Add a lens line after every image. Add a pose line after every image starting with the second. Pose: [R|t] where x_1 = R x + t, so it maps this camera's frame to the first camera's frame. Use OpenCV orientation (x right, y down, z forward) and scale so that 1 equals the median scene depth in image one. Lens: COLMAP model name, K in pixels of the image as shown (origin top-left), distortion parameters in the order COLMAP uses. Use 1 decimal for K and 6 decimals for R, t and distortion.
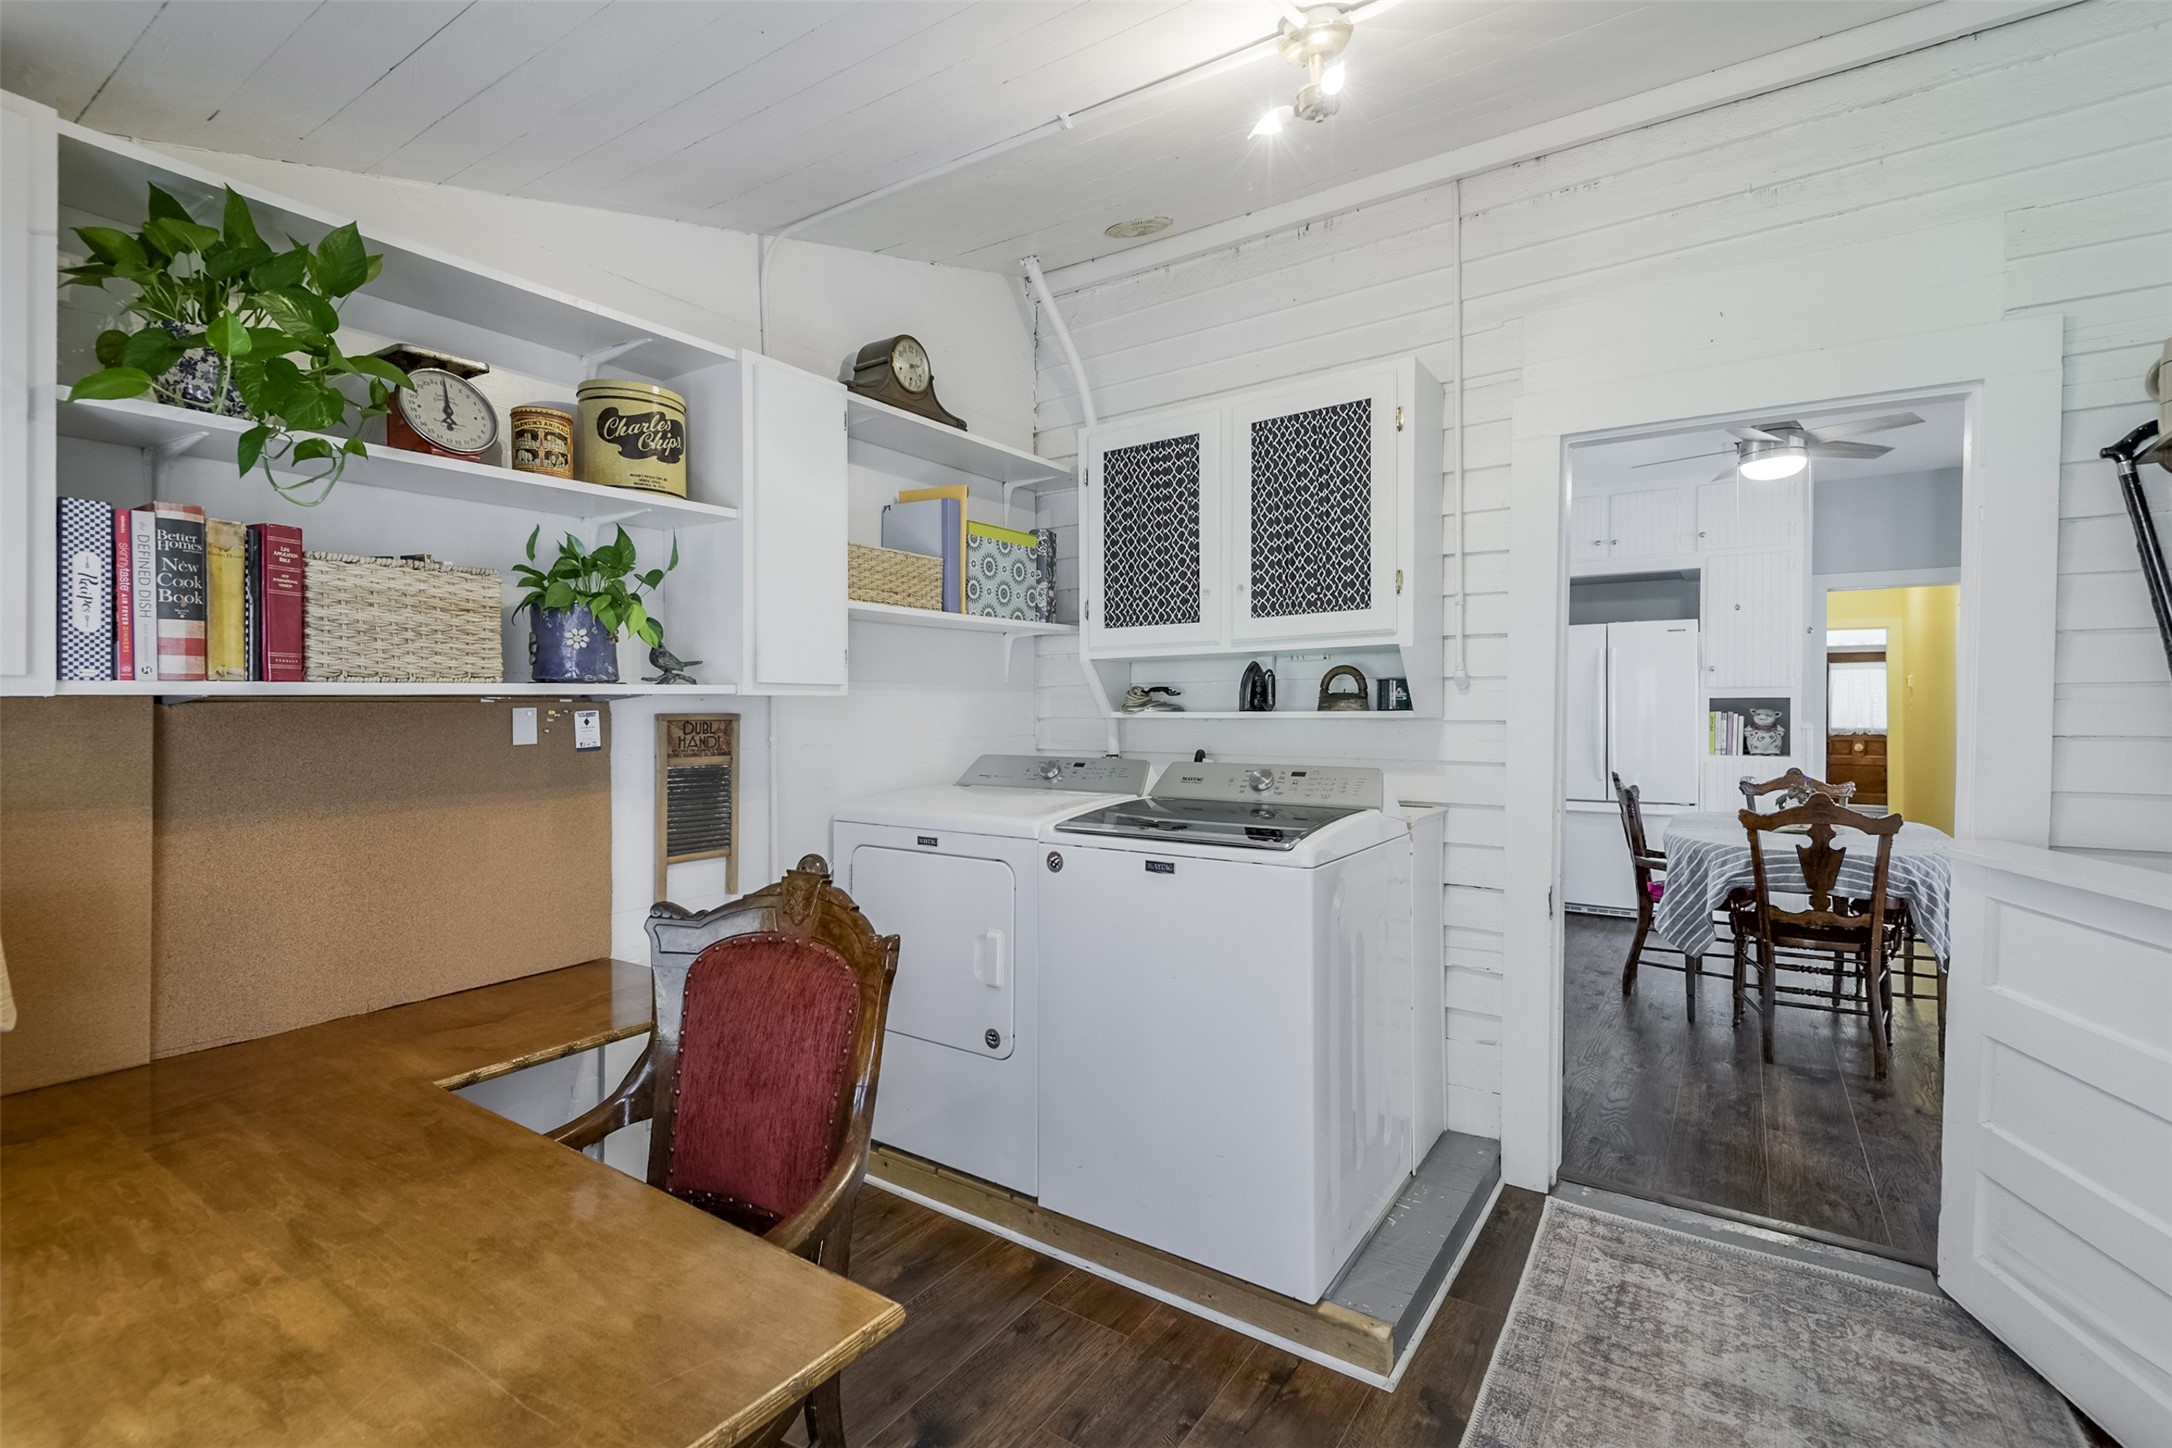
lens RADIAL K [[981.5, 0, 1086.0], [0, 981.5, 724.0], [0, 0, 1]] dist [0.038104, -0.021275]
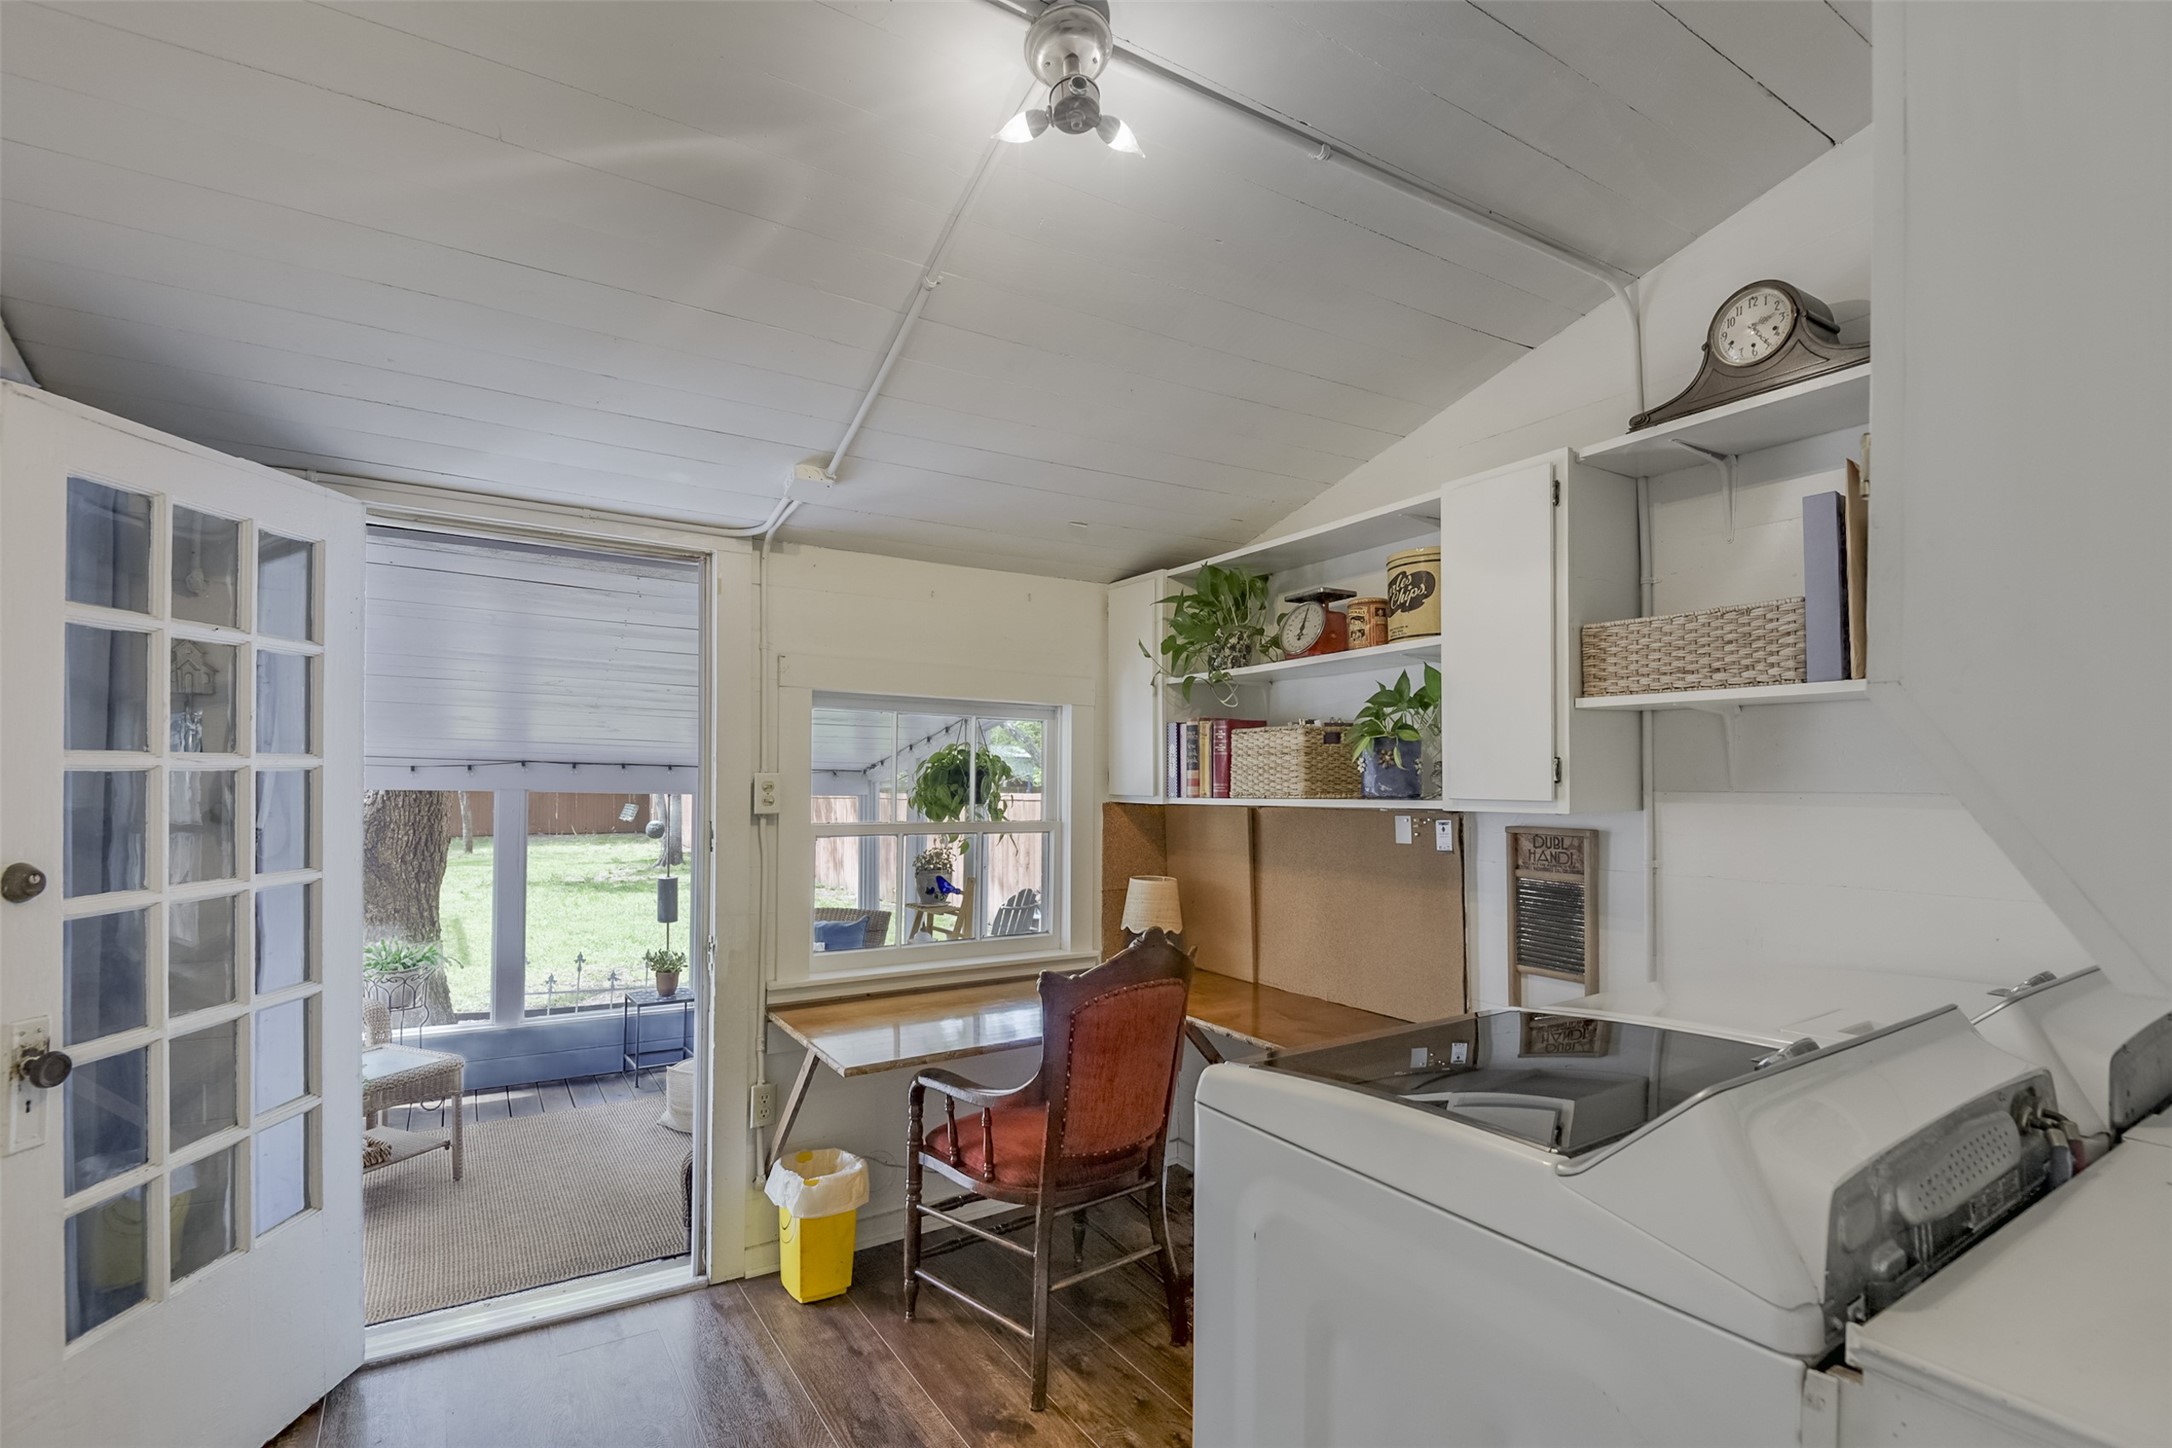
lens RADIAL K [[989.4, 0, 1080.0], [0, 989.4, 759.4], [0, 0, 1]] dist [0.000962, 0.000024]
pose [[-0.393824, -0.024315, -0.918864, 0.905946], [-0.024586, 0.999571, -0.015913, -0.066658], [0.918857, 0.016324, -0.394253, 1.238154]]
